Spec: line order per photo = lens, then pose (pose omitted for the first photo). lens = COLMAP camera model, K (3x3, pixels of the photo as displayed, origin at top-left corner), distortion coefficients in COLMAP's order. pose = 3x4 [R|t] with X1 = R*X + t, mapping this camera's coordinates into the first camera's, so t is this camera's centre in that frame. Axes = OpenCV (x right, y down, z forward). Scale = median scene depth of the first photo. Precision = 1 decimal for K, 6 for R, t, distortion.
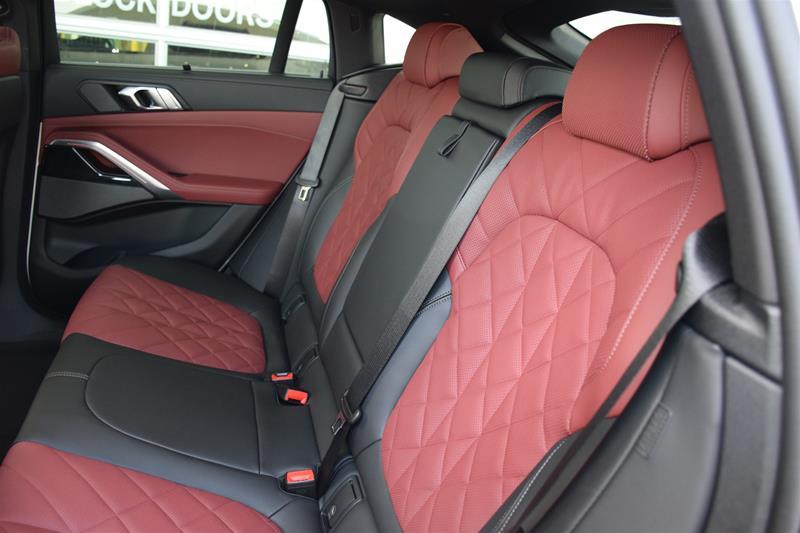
lens RADIAL K [[615.2, 0, 400.0], [0, 615.2, 266.5], [0, 0, 1]] dist [-0.160055, 0.100160]
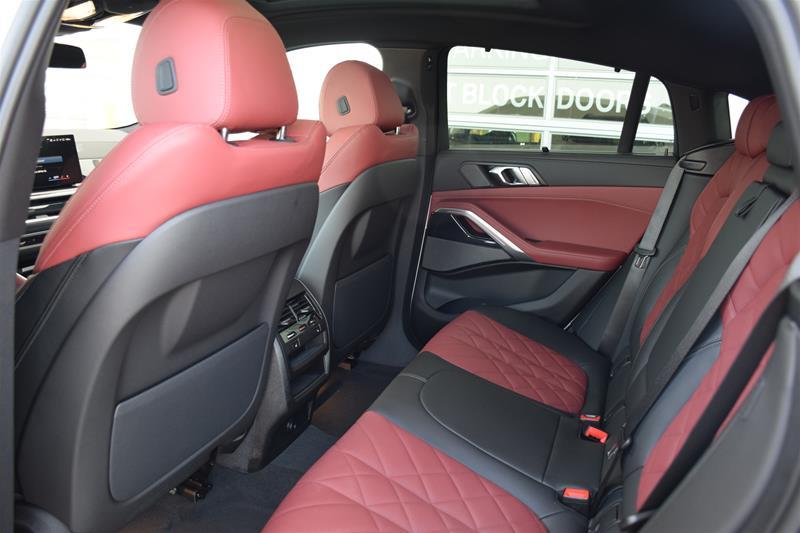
lens RADIAL K [[615.2, 0, 400.0], [0, 615.2, 266.5], [0, 0, 1]] dist [-0.160055, 0.100160]
pose [[0.807172, 0.043589, -0.588704, 0.126304], [-0.127736, 0.986540, -0.102093, 0.052697], [0.576330, 0.157605, 0.801875, -0.092038]]
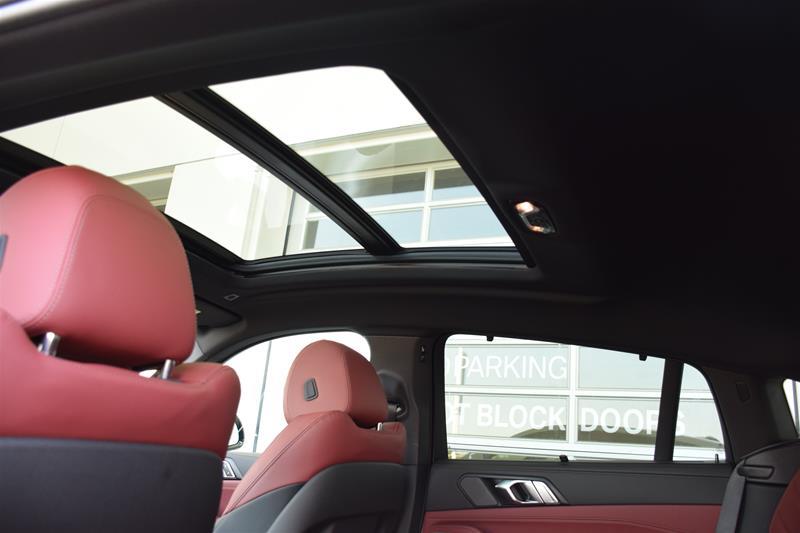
lens RADIAL K [[615.2, 0, 400.0], [0, 615.2, 266.5], [0, 0, 1]] dist [-0.160055, 0.100160]
pose [[0.786630, -0.244113, -0.567118, 0.056259], [-0.179273, 0.788645, -0.588133, 0.034989], [0.590825, 0.564312, 0.576609, 0.114900]]
